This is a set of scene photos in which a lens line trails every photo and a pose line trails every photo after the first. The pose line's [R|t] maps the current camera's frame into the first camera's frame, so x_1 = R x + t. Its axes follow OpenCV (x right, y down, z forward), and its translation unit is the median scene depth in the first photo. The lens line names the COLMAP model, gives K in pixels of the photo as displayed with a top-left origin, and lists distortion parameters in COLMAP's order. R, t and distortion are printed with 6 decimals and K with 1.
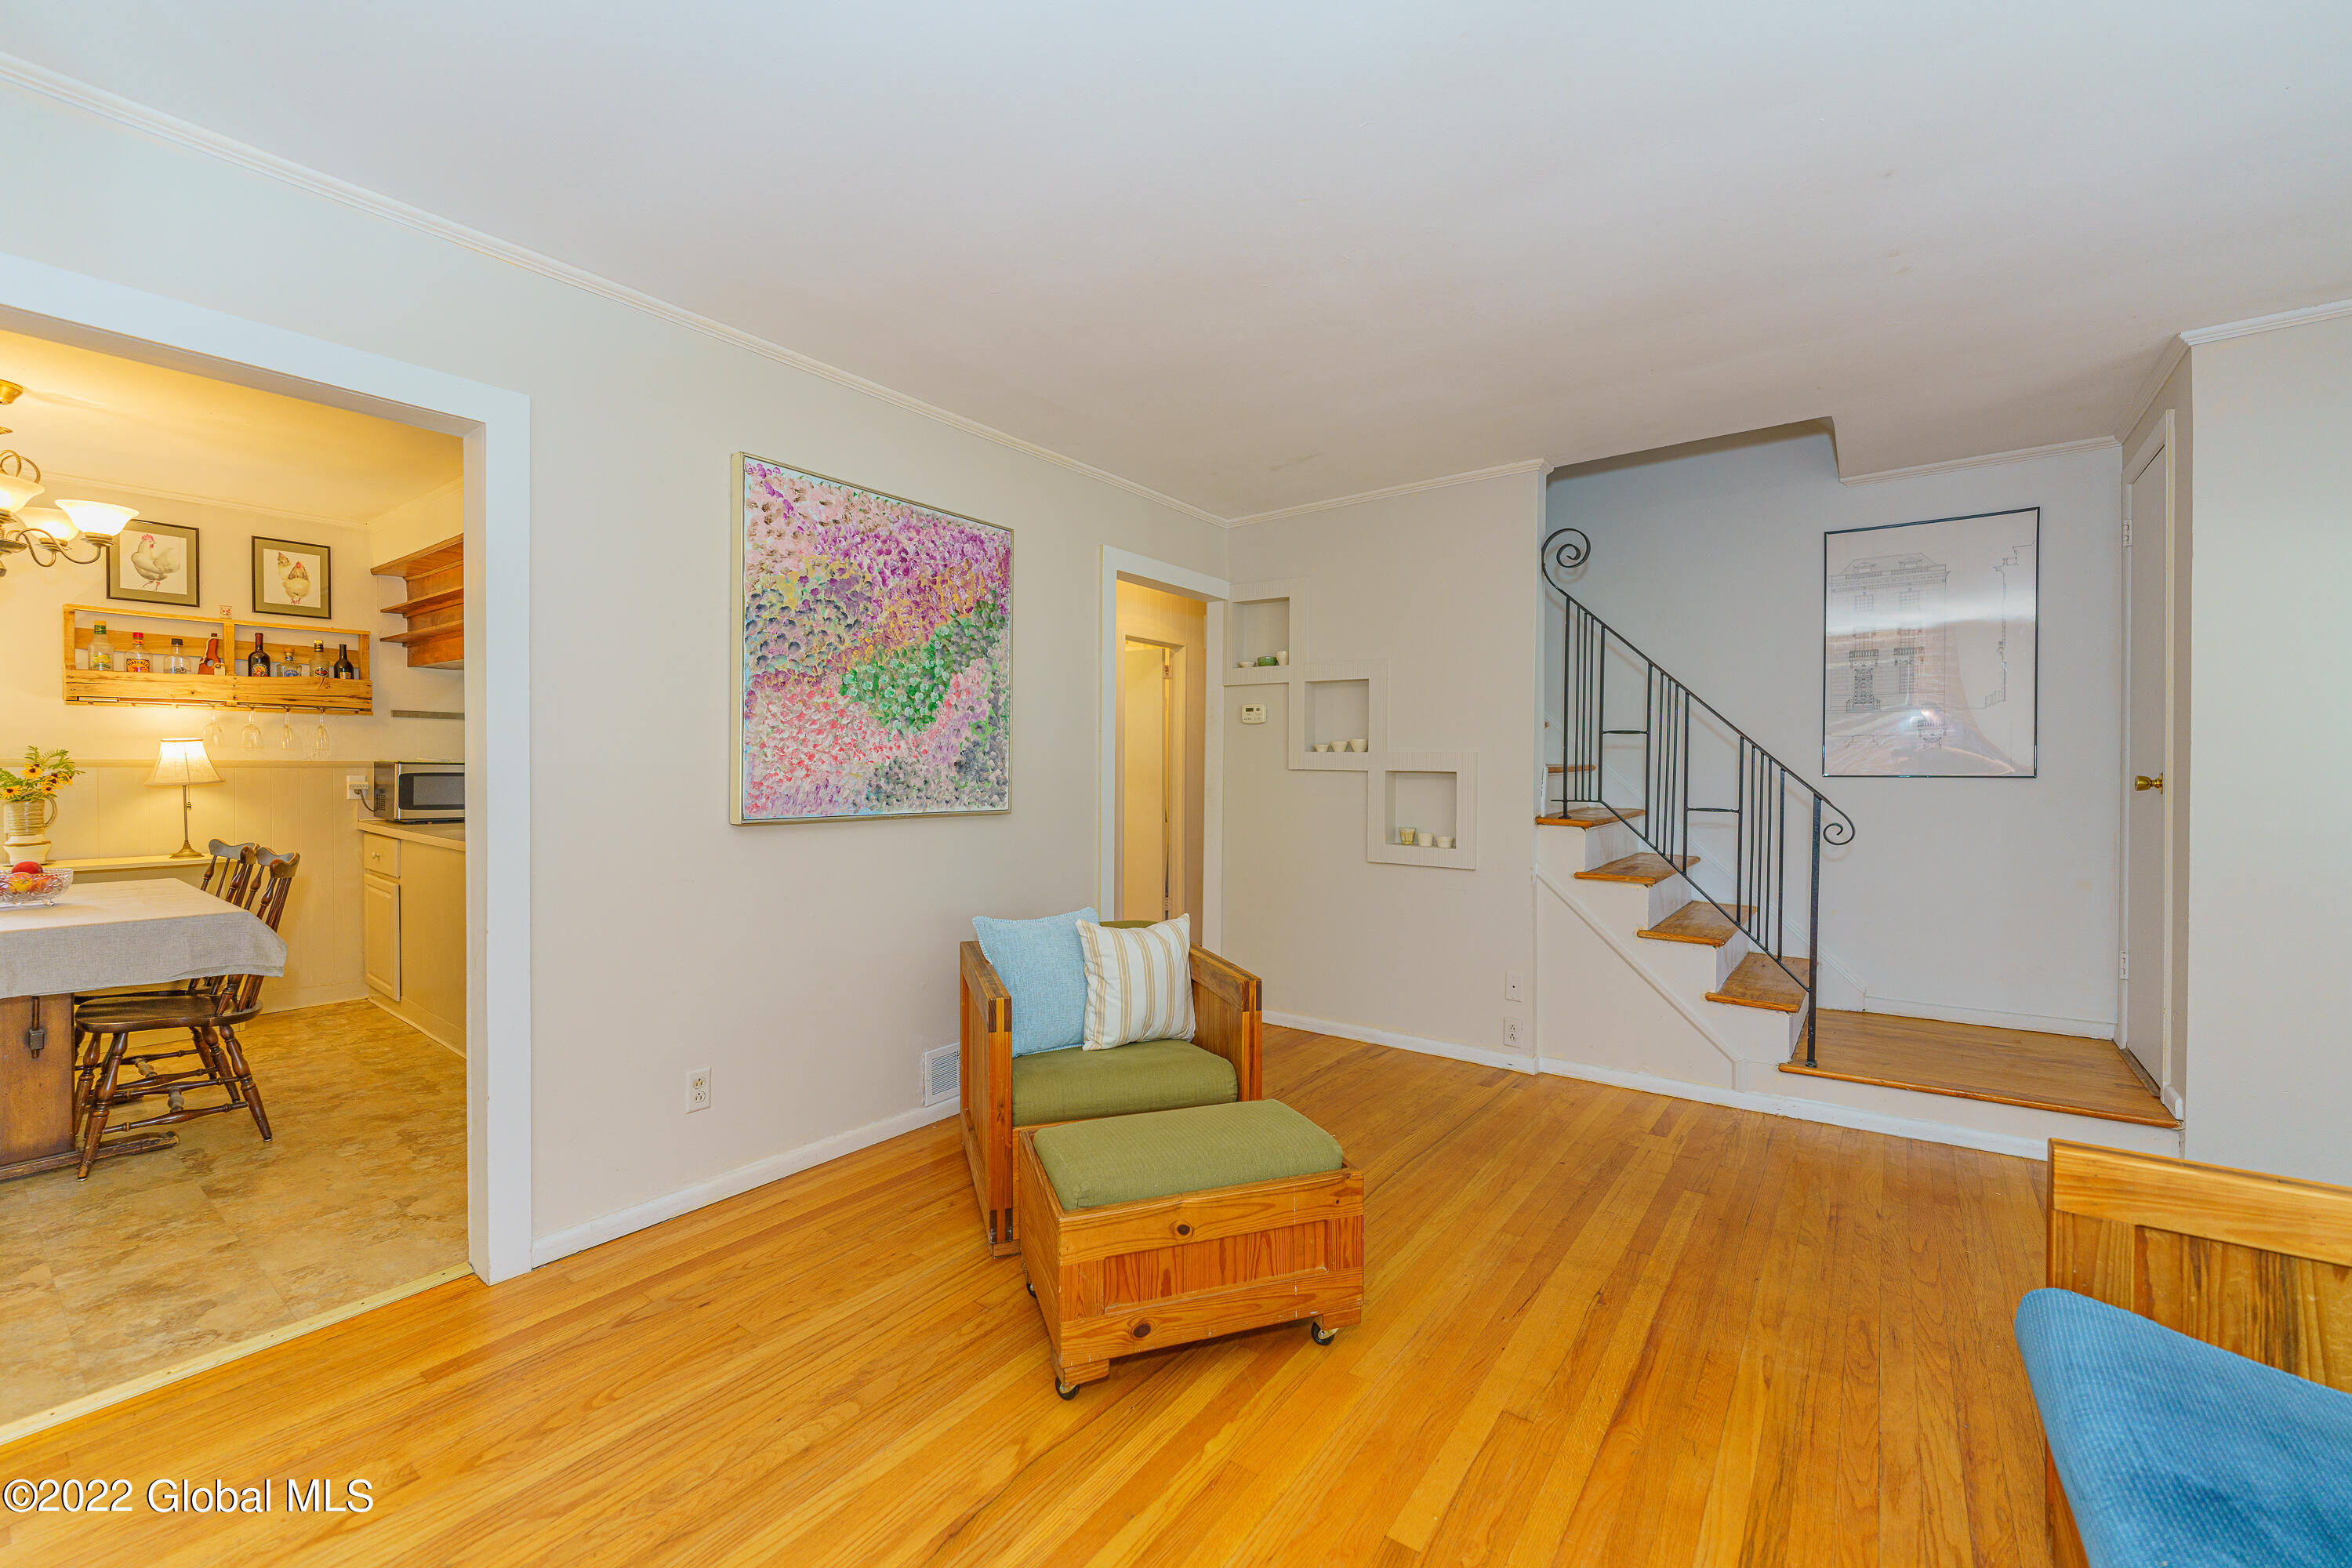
lens RADIAL K [[949.0, 0, 1172.7], [0, 949.0, 775.9], [0, 0, 1]] dist [-0.004227, 0.000928]
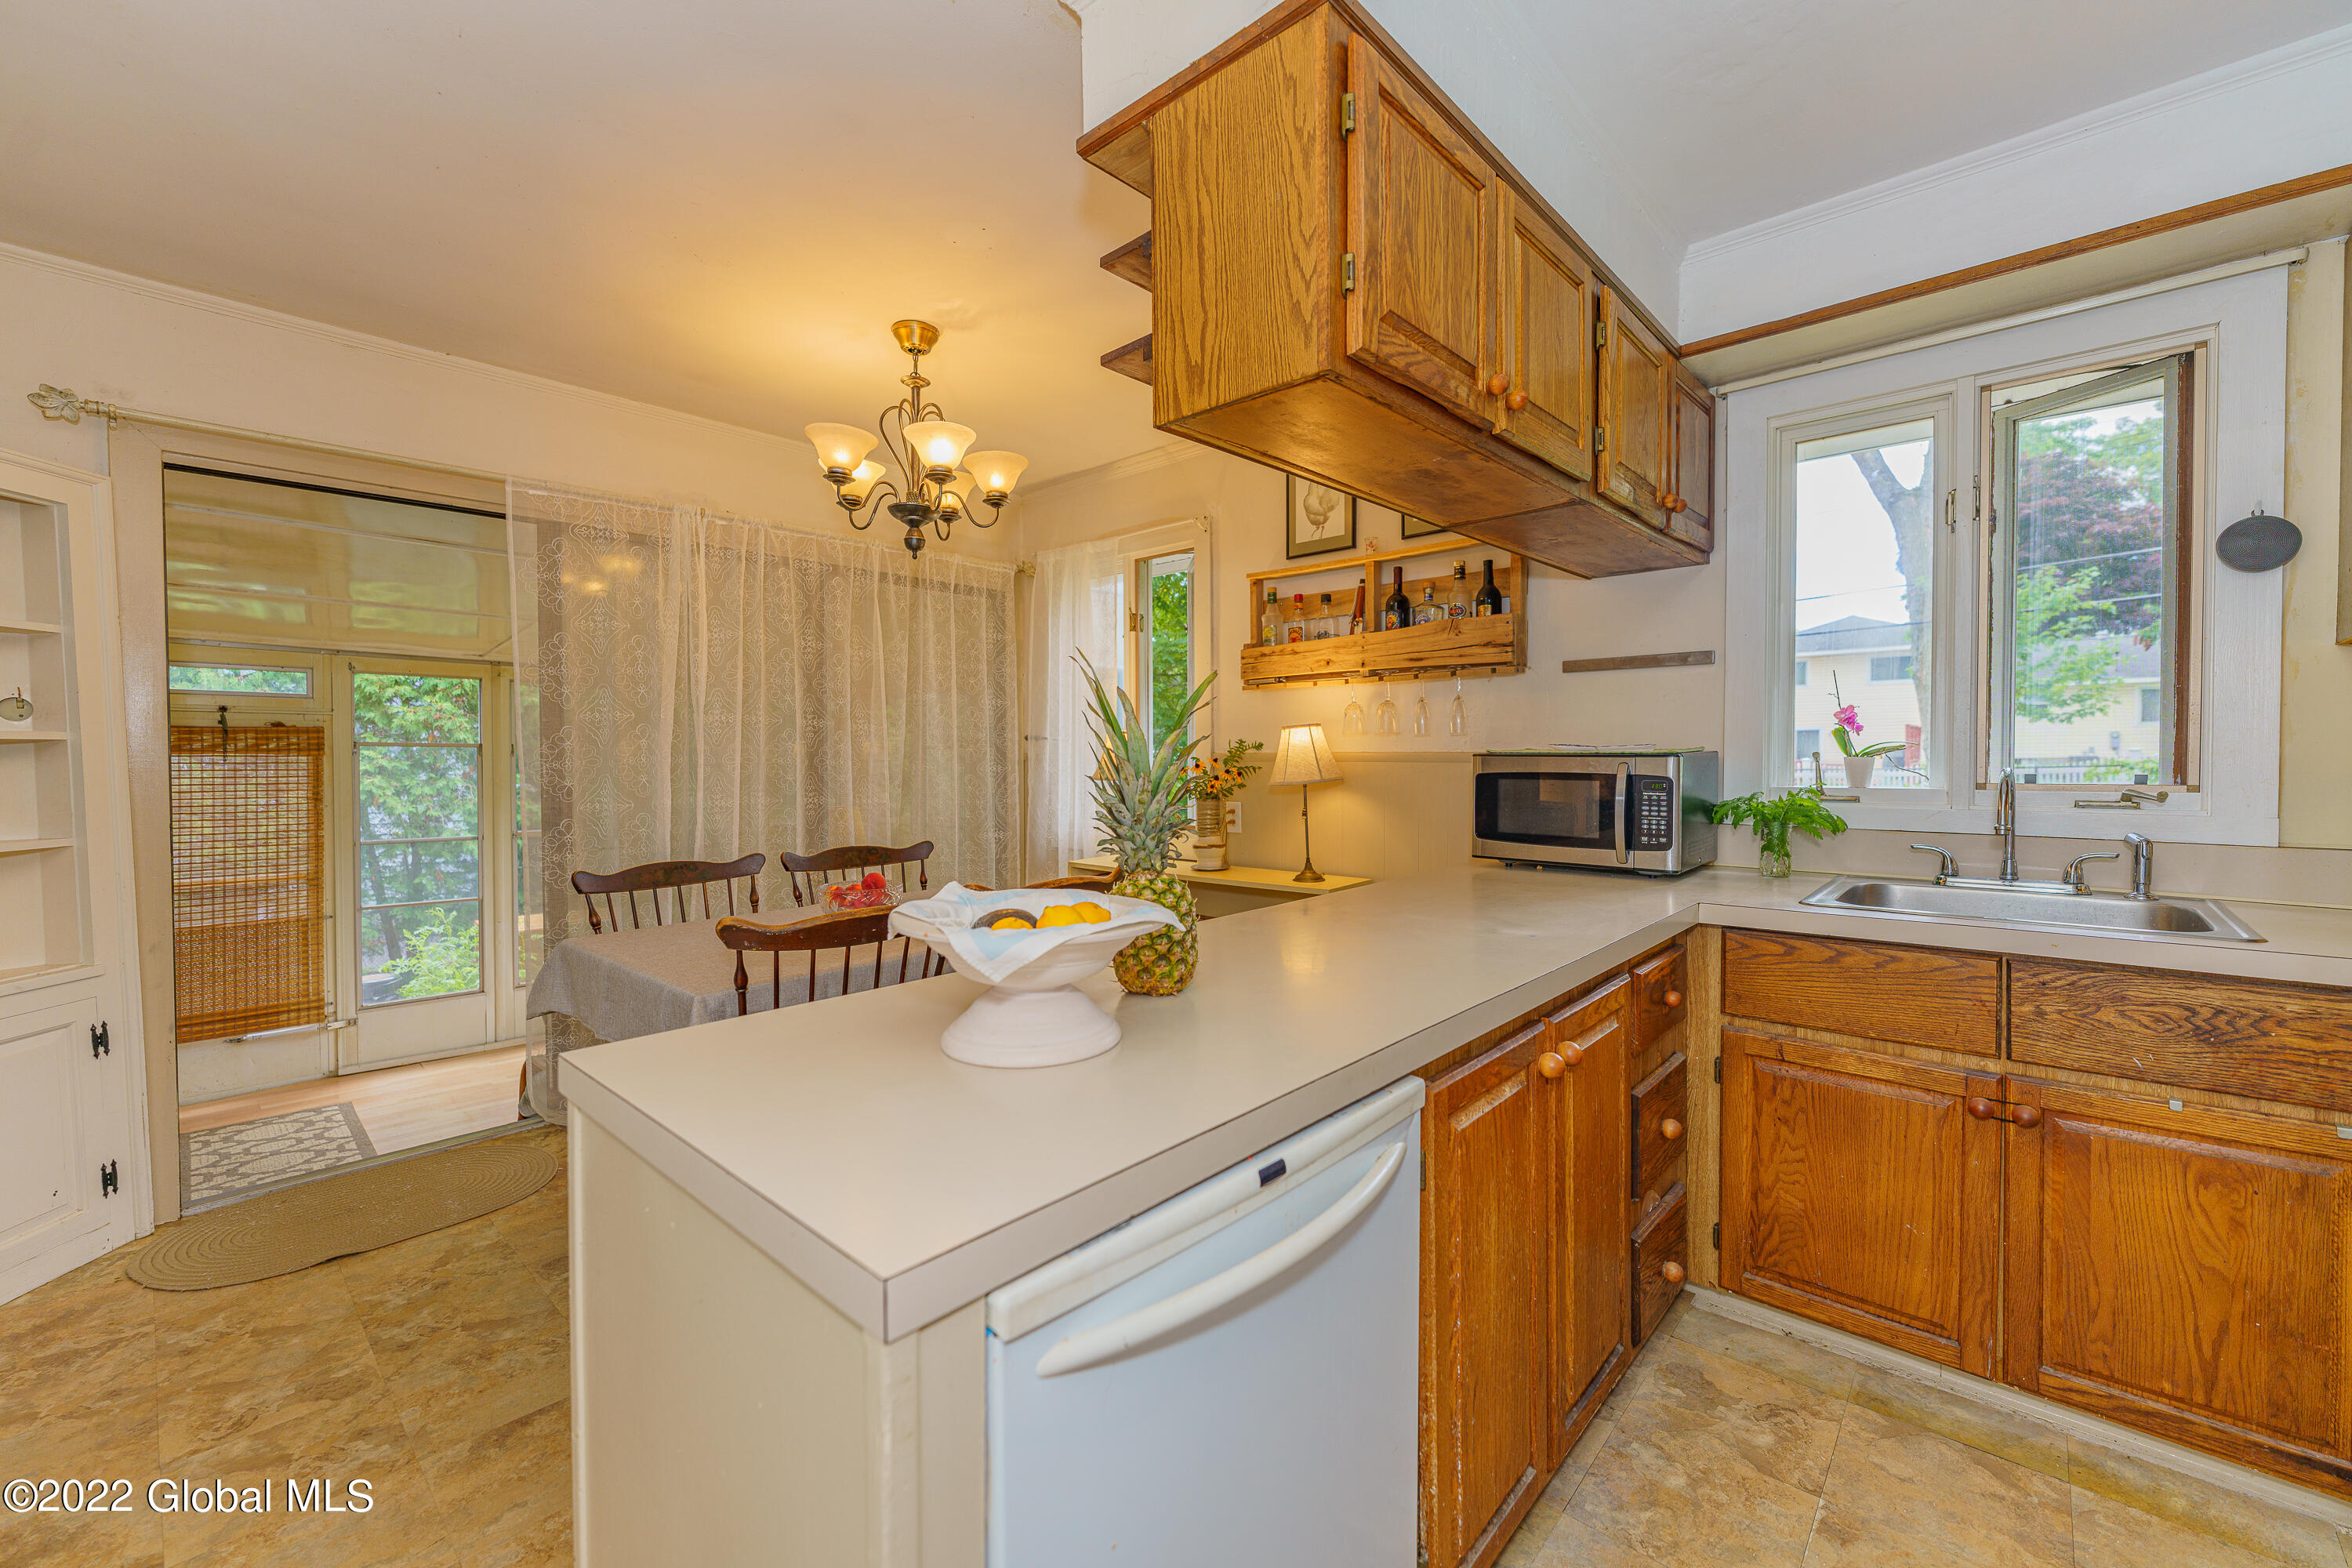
lens RADIAL K [[949.0, 0, 1174.3], [0, 949.0, 777.1], [0, 0, 1]] dist [-0.004227, 0.000928]
pose [[-0.100367, 0.016633, -0.994811, -0.257241], [-0.008358, 0.999811, 0.017560, -0.008612], [0.994915, 0.010077, -0.100209, 0.906173]]
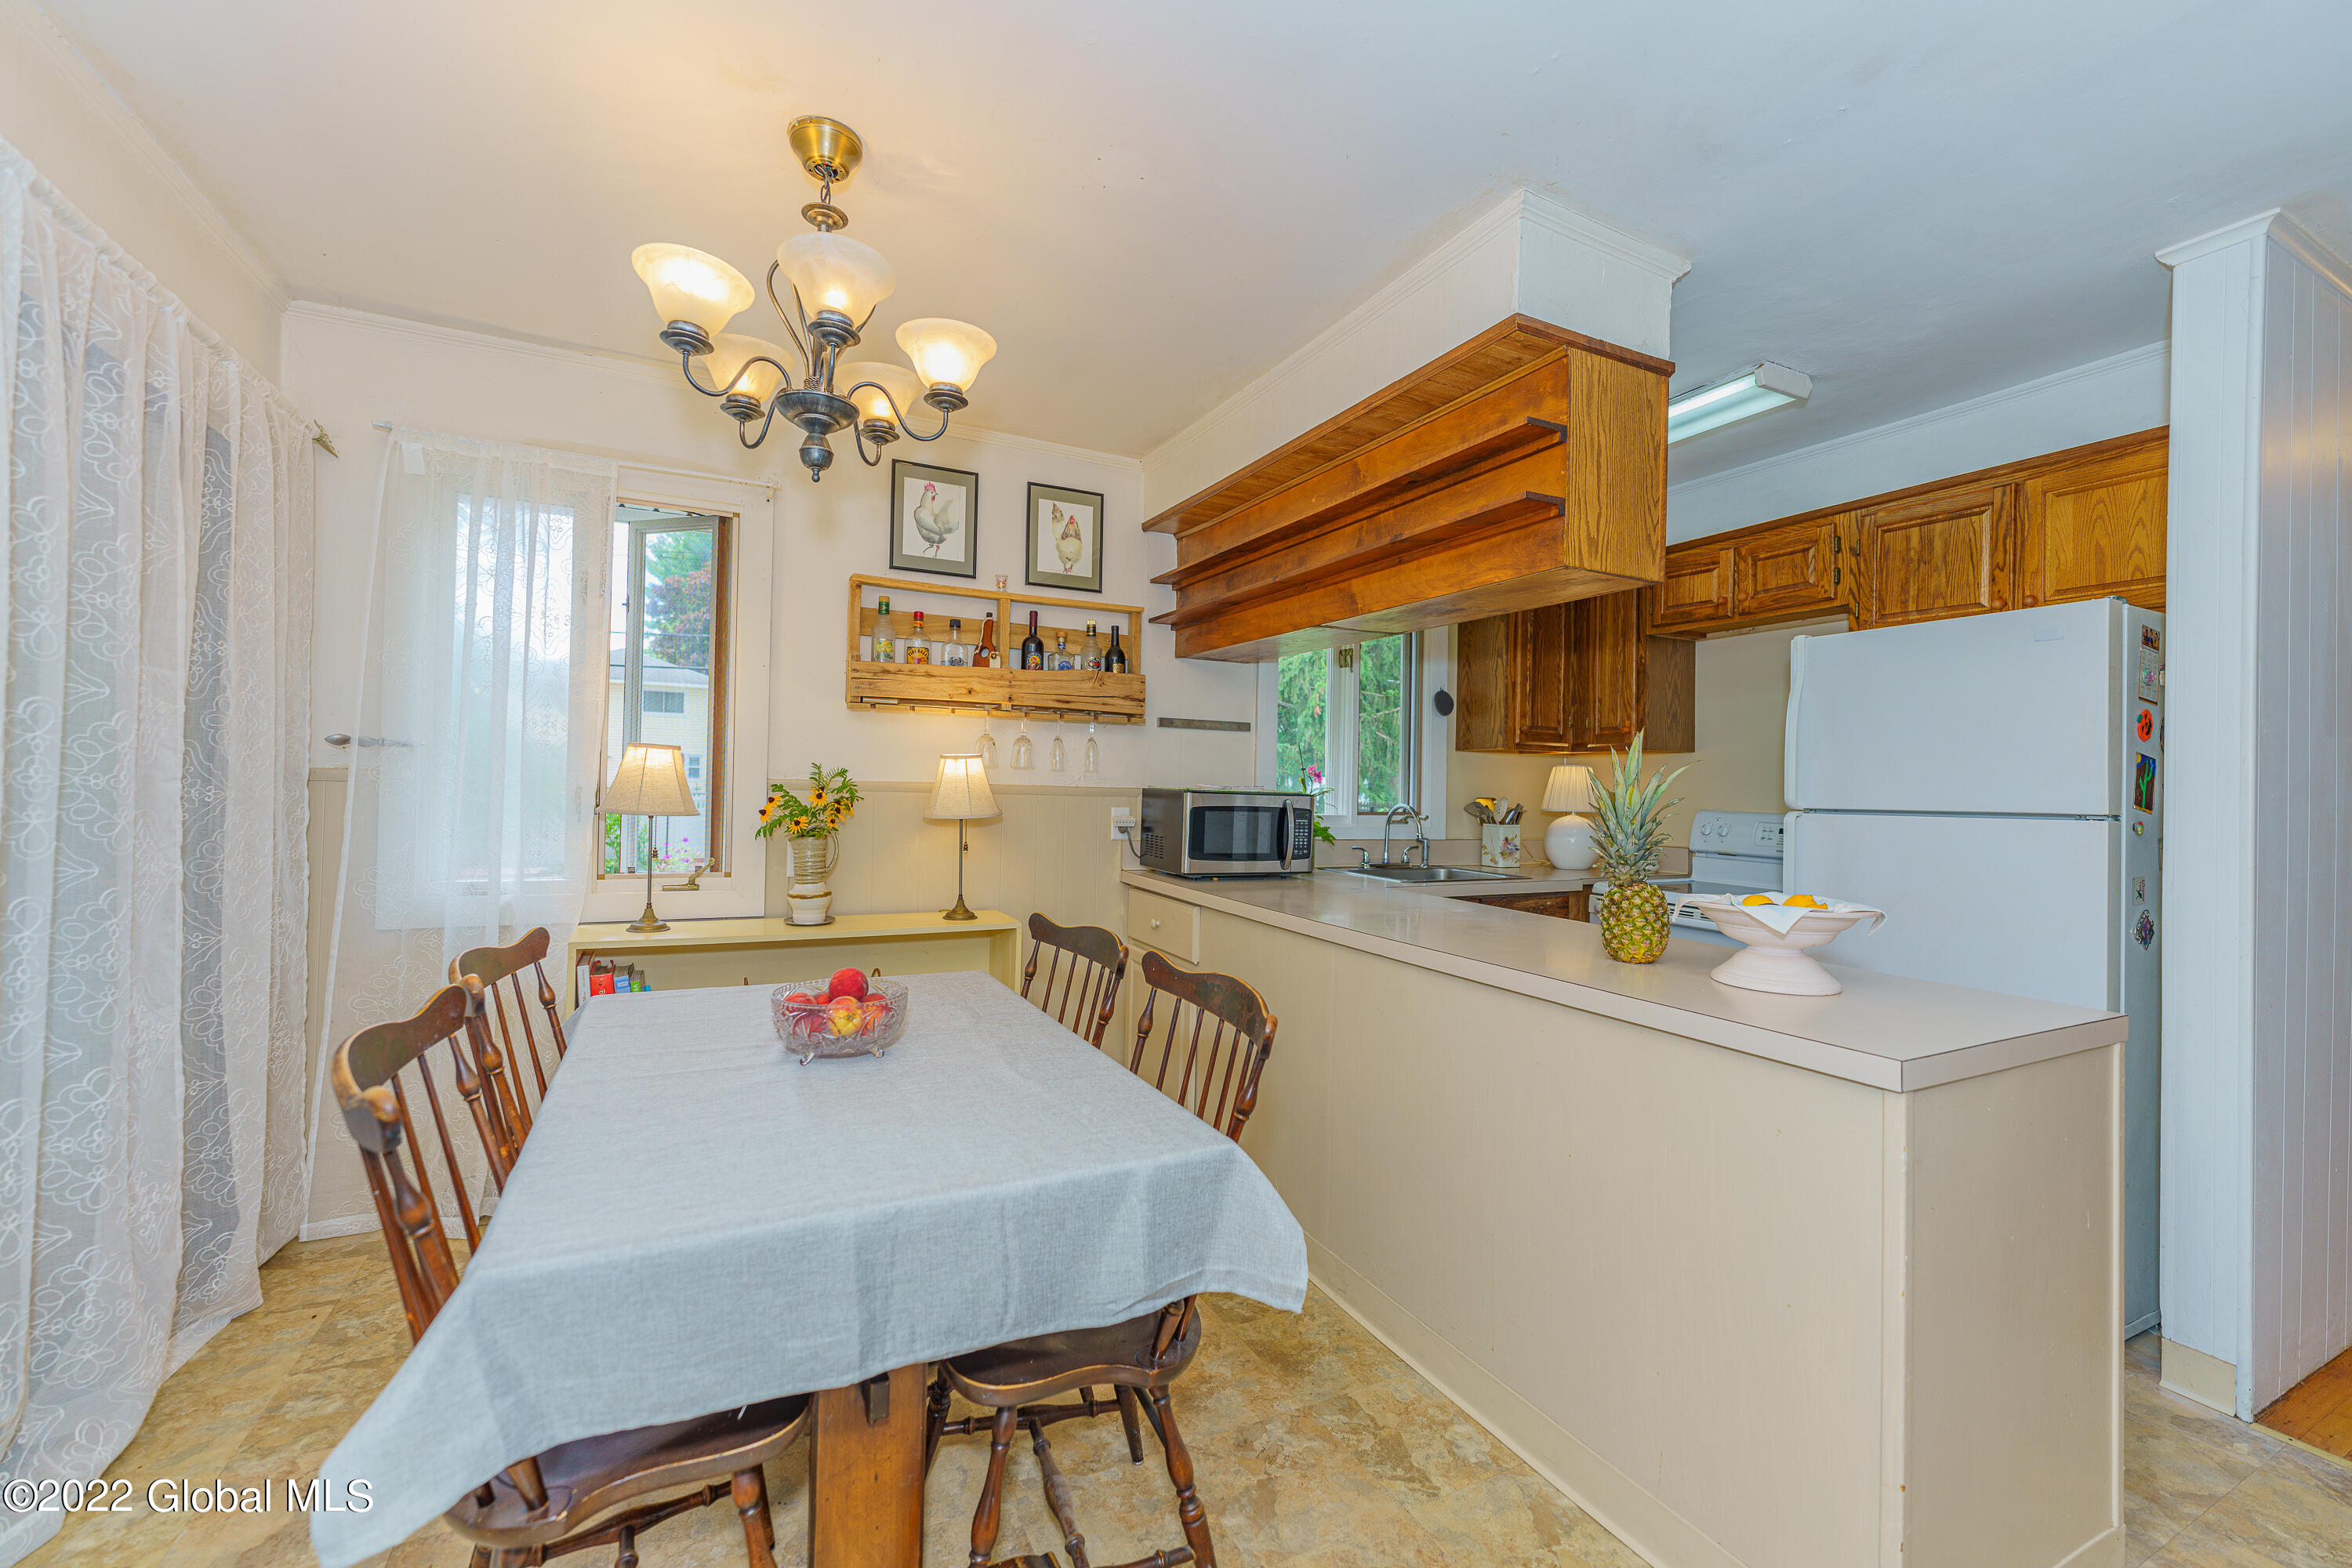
lens RADIAL K [[949.0, 0, 1176.8], [0, 949.0, 779.3], [0, 0, 1]] dist [-0.004227, 0.000928]
pose [[0.893110, 0.008705, -0.449754, -0.534096], [-0.021511, 0.999495, -0.023369, -0.006278], [0.449324, 0.030546, 0.892847, 0.397257]]
